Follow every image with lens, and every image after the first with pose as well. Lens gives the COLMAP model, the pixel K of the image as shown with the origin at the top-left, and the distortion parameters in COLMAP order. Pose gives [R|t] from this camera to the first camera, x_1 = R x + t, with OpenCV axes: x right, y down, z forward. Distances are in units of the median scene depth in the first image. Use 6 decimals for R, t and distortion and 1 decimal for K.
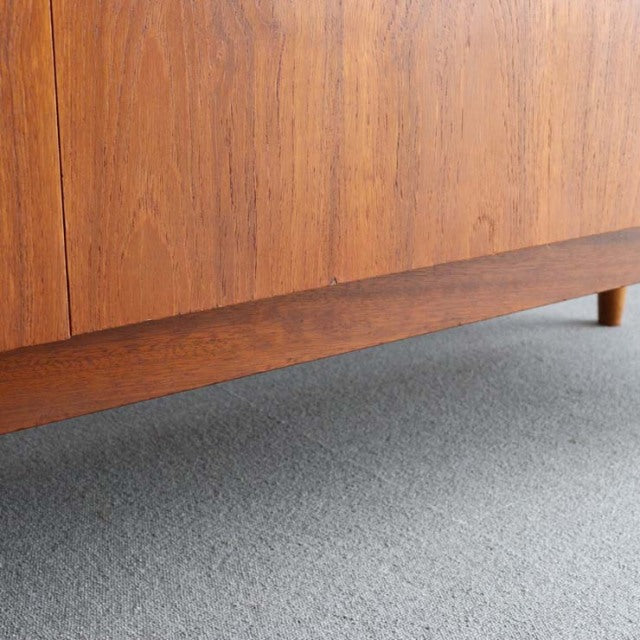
lens RADIAL K [[1097.5, 0, 320.0], [0, 1097.5, 320.0], [0, 0, 1]] dist [-0.041533, -0.006915]
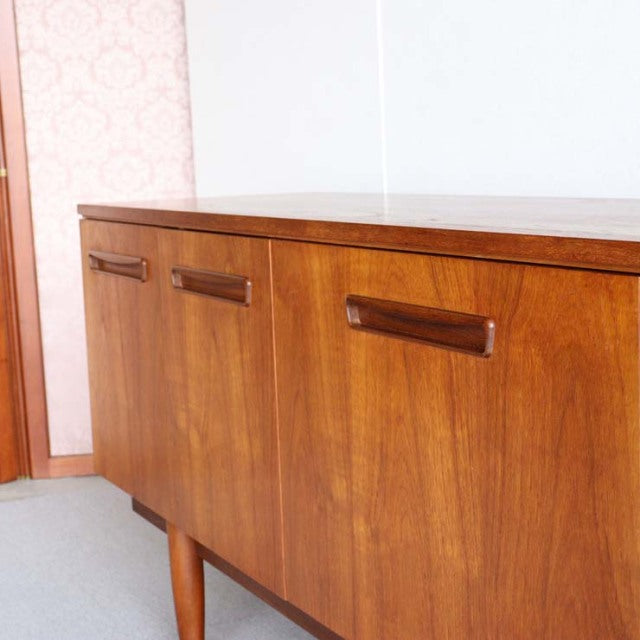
lens RADIAL K [[1293.5, 0, 318.5], [0, 1293.5, 331.9], [0, 0, 1]] dist [-0.006391, 0.236036]
pose [[-0.163918, 0.135672, -0.977100, 2.009684], [-0.246181, 0.953532, 0.173699, -0.870103], [0.955262, 0.269016, -0.122901, 1.089287]]
